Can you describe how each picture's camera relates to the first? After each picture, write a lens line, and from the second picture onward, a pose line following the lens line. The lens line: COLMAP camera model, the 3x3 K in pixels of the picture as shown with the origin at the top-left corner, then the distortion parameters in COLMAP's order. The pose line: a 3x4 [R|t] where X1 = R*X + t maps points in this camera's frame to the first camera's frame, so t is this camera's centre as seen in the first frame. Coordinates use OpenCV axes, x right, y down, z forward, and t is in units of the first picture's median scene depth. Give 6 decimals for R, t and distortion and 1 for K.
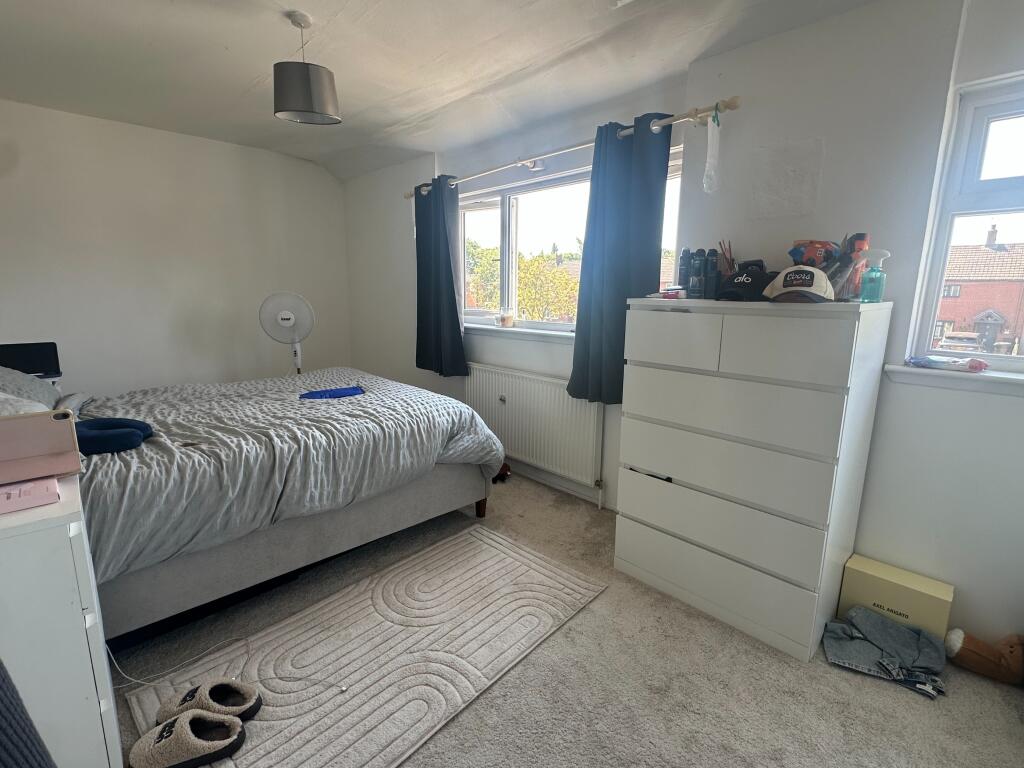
lens RADIAL K [[487.6, 0, 512.0], [0, 487.6, 384.0], [0, 0, 1]] dist [0.000214, -0.000375]
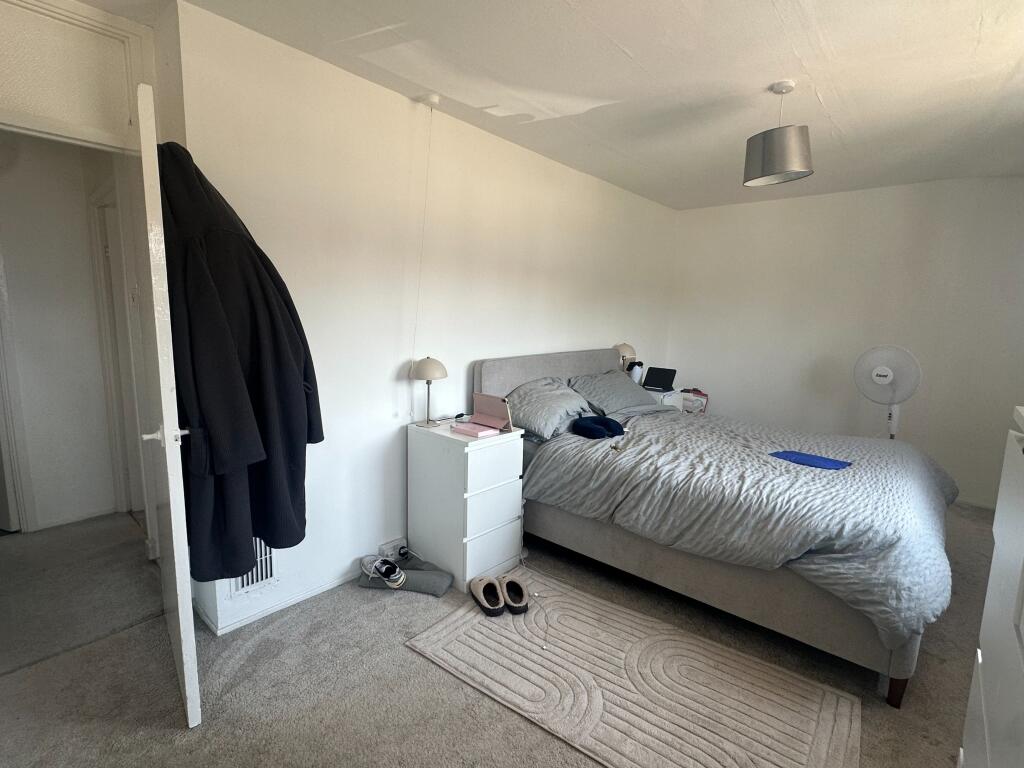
lens RADIAL K [[487.6, 0, 512.0], [0, 487.6, 384.0], [0, 0, 1]] dist [0.000214, -0.000375]
pose [[0.092631, 0.138332, -0.986045, 0.678107], [-0.212375, 0.970259, 0.116166, -0.155864], [0.972788, 0.198650, 0.119255, 0.502111]]
